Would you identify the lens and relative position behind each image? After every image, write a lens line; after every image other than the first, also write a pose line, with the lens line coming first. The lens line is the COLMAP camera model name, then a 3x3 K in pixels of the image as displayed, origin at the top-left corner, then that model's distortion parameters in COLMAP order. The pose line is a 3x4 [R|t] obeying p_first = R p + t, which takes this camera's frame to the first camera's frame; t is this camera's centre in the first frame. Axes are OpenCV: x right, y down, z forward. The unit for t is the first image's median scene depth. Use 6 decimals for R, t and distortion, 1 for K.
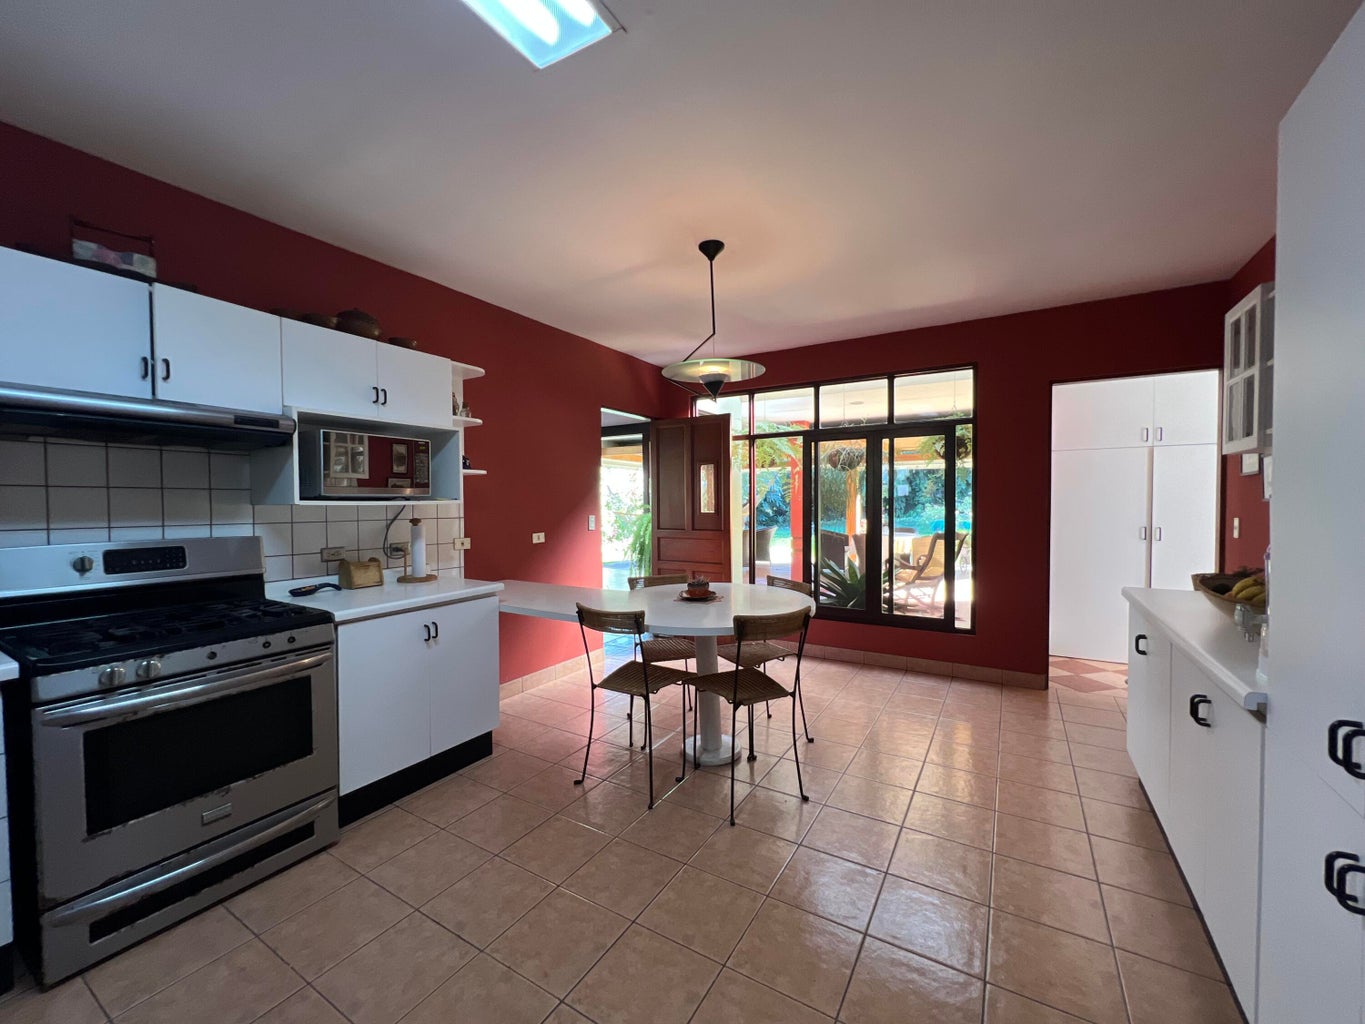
lens RADIAL K [[547.6, 0, 682.9], [0, 547.6, 516.9], [0, 0, 1]] dist [-0.004140, 0.001421]
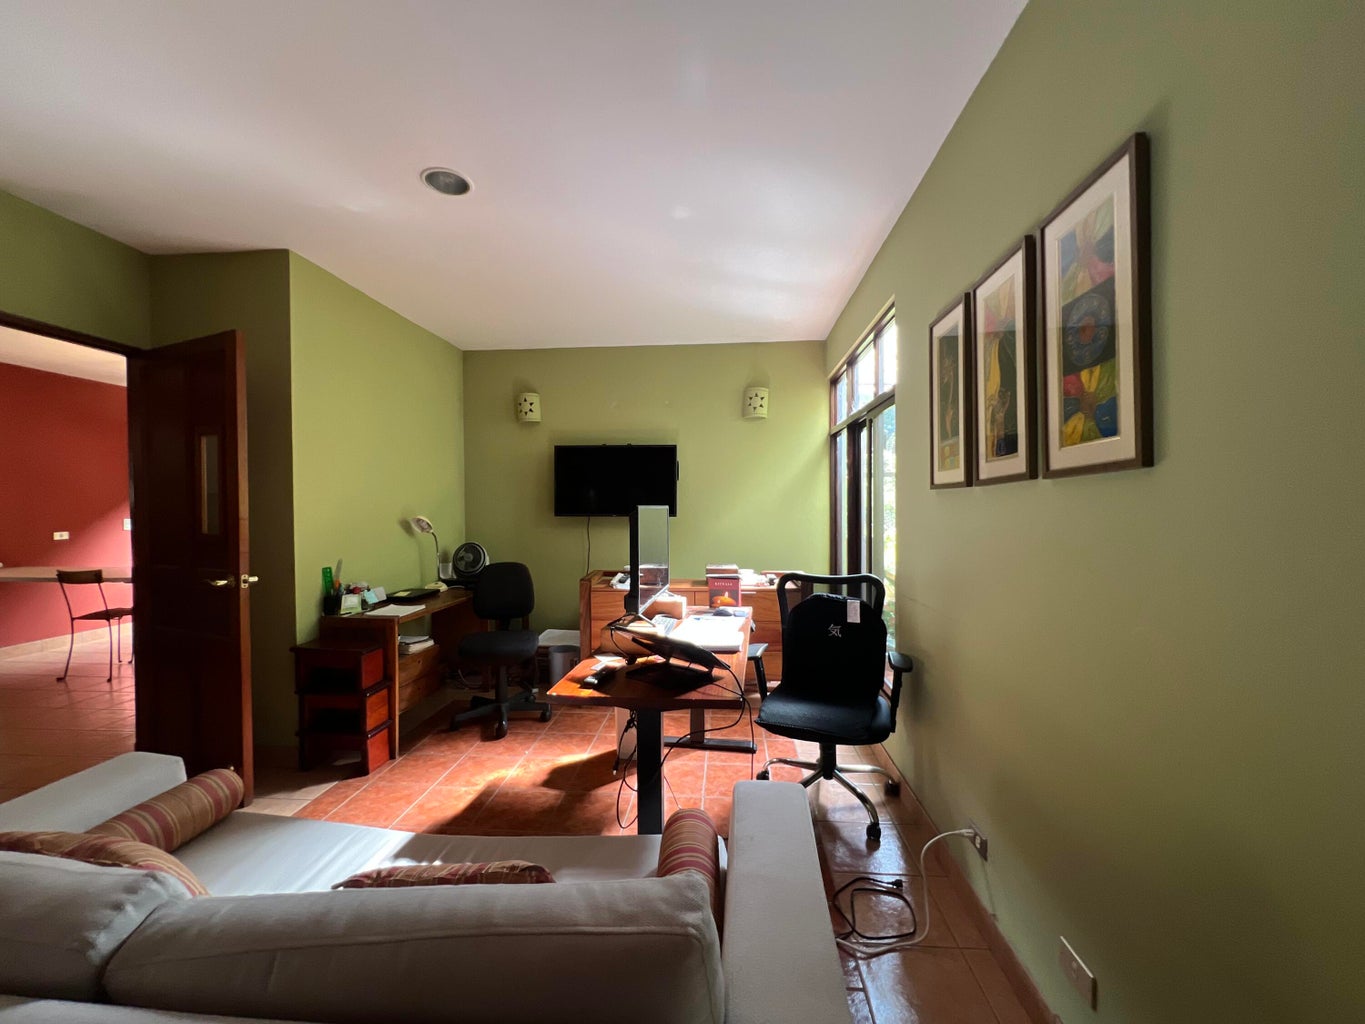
lens RADIAL K [[546.4, 0, 684.4], [0, 546.4, 511.0], [0, 0, 1]] dist [-0.001563, -0.000939]
pose [[0.892535, -0.009320, 0.450882, 0.696883], [0.017005, 0.999771, -0.012995, 0.030142], [-0.450657, 0.019266, 0.892489, -1.225091]]
